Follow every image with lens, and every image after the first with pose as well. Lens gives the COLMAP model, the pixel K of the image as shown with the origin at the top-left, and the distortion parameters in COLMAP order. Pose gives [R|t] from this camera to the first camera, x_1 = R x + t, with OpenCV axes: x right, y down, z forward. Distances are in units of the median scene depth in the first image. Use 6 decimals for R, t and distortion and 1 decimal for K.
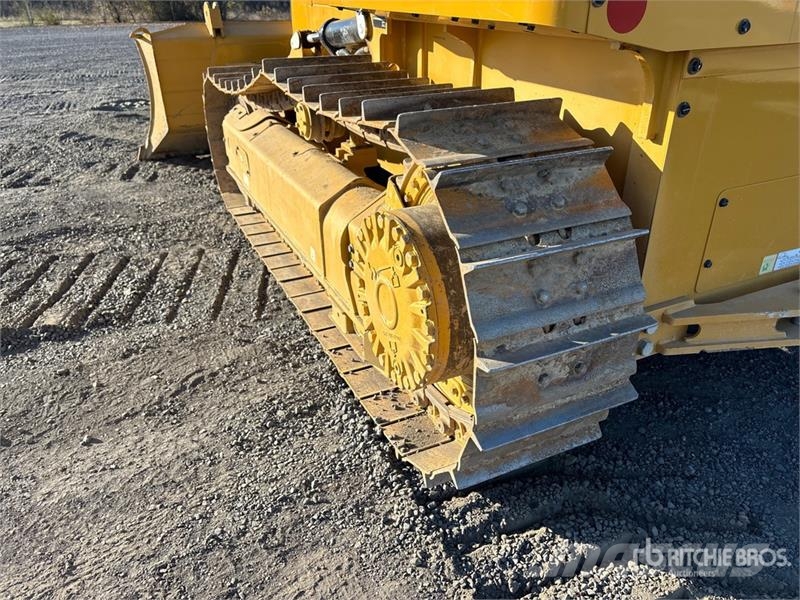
lens RADIAL K [[608.4, 0, 402.5], [0, 608.4, 298.4], [0, 0, 1]] dist [0.063276, -0.087281]
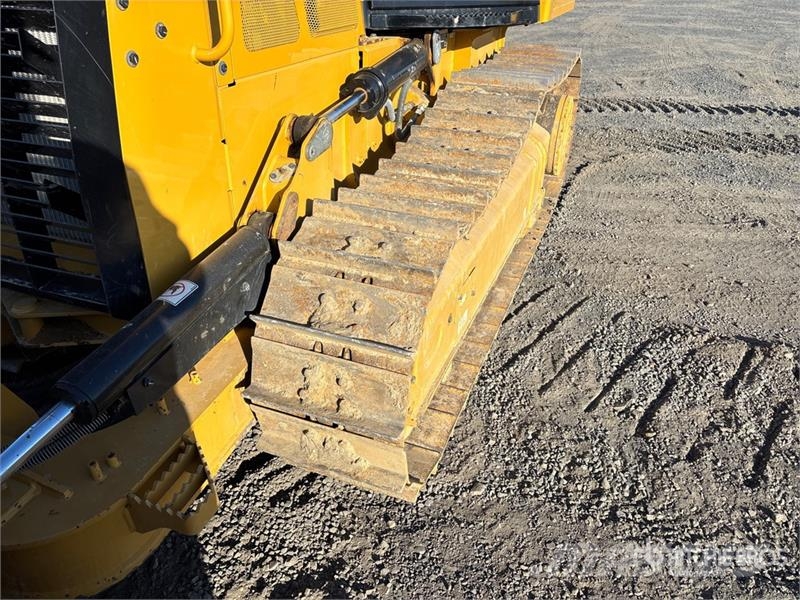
lens RADIAL K [[598.2, 0, 396.2], [0, 598.2, 293.3], [0, 0, 1]] dist [0.043232, -0.040794]
pose [[-0.682175, -0.369203, 0.631132, -0.920776], [0.308675, 0.637061, 0.706310, -1.055219], [-0.662841, 0.676641, -0.320623, 1.886657]]
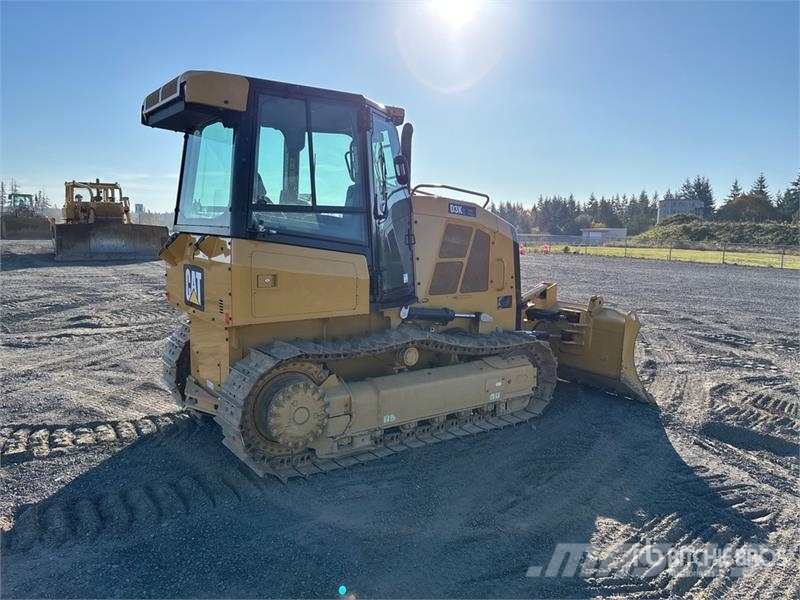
lens RADIAL K [[600.2, 0, 401.1], [0, 600.2, 299.6], [0, 0, 1]] dist [0.067885, -0.071954]
pose [[0.157837, 0.132804, -0.978494, 2.767163], [-0.459364, 0.887041, 0.046293, -0.761458], [0.874112, 0.442178, 0.201013, 0.820383]]
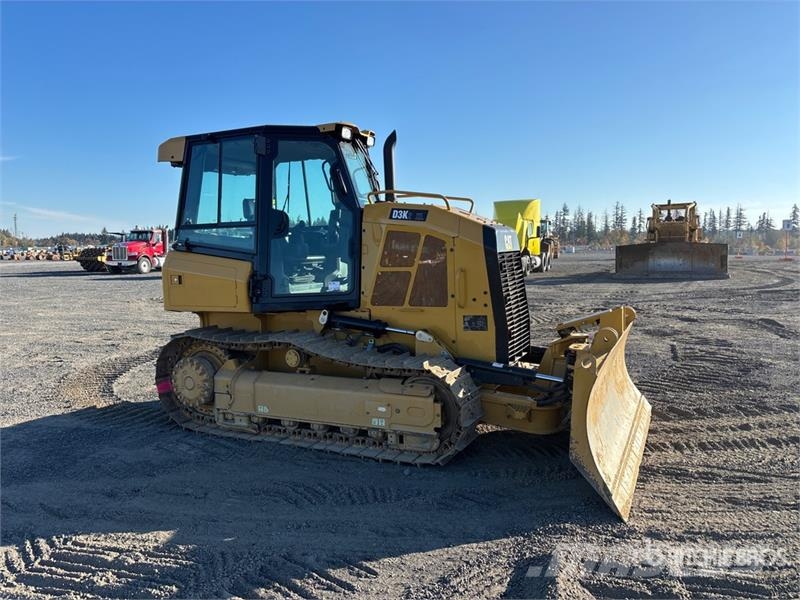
lens RADIAL K [[600.2, 0, 401.1], [0, 600.2, 299.6], [0, 0, 1]] dist [0.067885, -0.071954]
pose [[-0.787619, 0.077786, -0.611233, 1.664783], [-0.251739, 0.864806, 0.434440, -1.869854], [0.562391, 0.496044, -0.661556, 3.187534]]
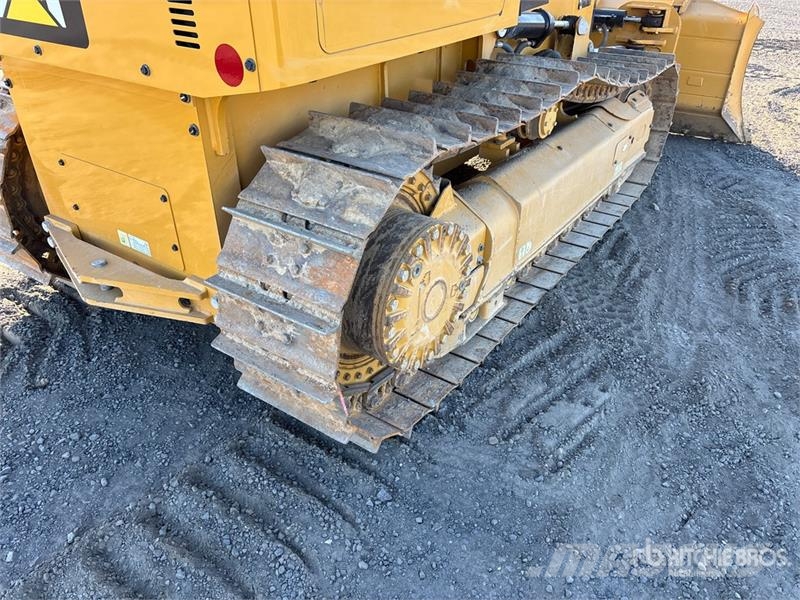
lens RADIAL K [[600.2, 0, 401.1], [0, 600.2, 299.6], [0, 0, 1]] dist [0.067885, -0.071954]
pose [[0.485636, 0.466793, -0.739095, 1.399656], [-0.397624, 0.870919, 0.288782, -0.399269], [0.778494, 0.153639, 0.608558, 0.558784]]
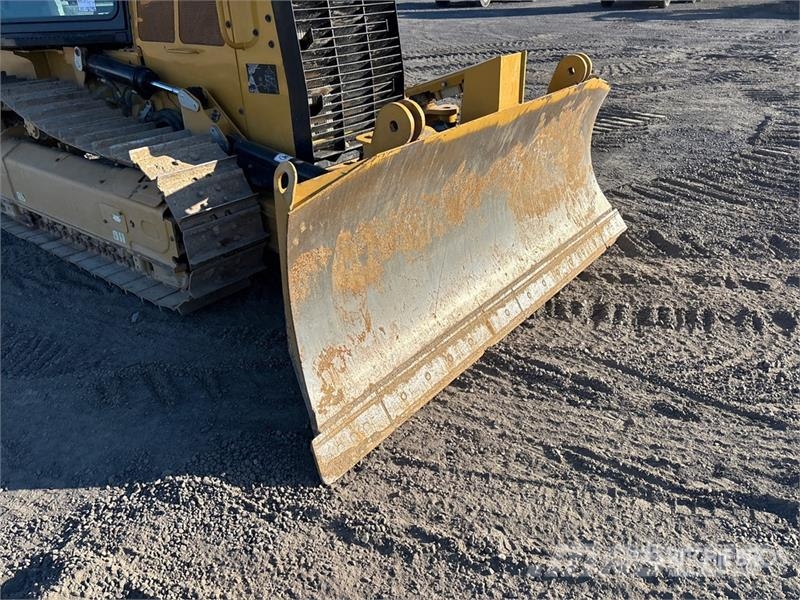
lens RADIAL K [[600.2, 0, 401.1], [0, 600.2, 299.6], [0, 0, 1]] dist [0.067885, -0.071954]
pose [[-0.902547, 0.226458, -0.366231, 0.333828], [-0.166136, 0.601531, 0.781383, -1.642648], [0.397249, 0.766079, -0.505288, 3.007376]]
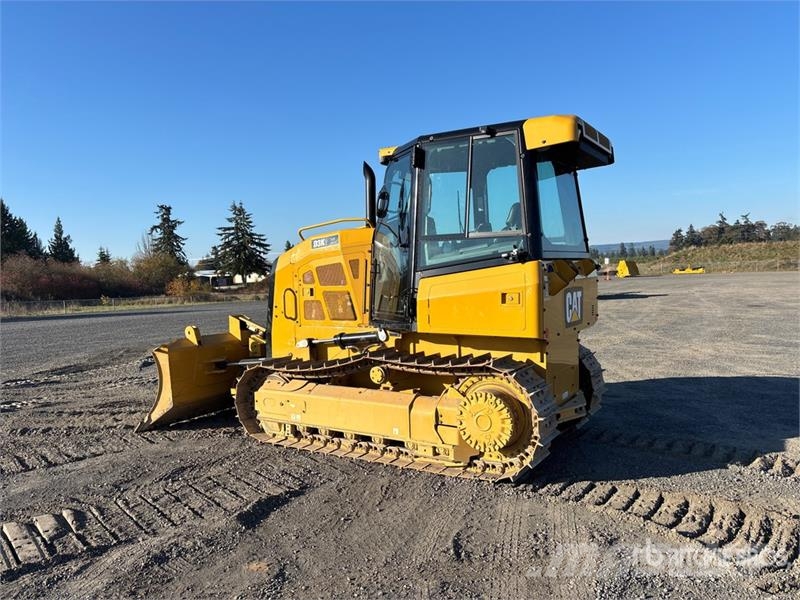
lens RADIAL K [[600.2, 0, 401.1], [0, 600.2, 299.6], [0, 0, 1]] dist [0.067885, -0.071954]
pose [[0.842691, -0.046852, 0.536355, -1.419746], [0.262597, 0.905445, -0.333484, 0.254075], [-0.470016, 0.421869, 0.775314, -1.019596]]
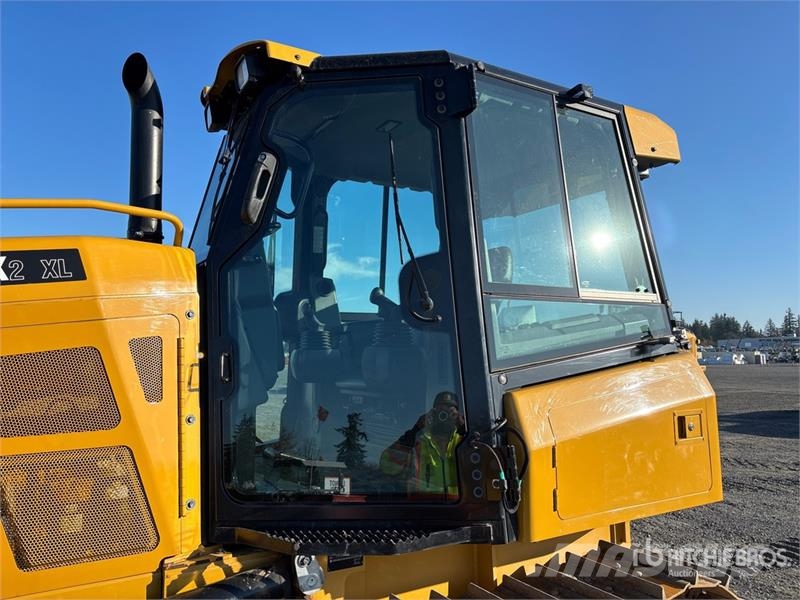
lens RADIAL K [[608.4, 0, 402.5], [0, 608.4, 298.4], [0, 0, 1]] dist [0.063276, -0.087281]
pose [[-0.084161, 0.118239, 0.989412, -0.991452], [0.470624, 0.879927, -0.065123, -0.743456], [-0.878311, 0.460161, -0.129702, 0.971017]]
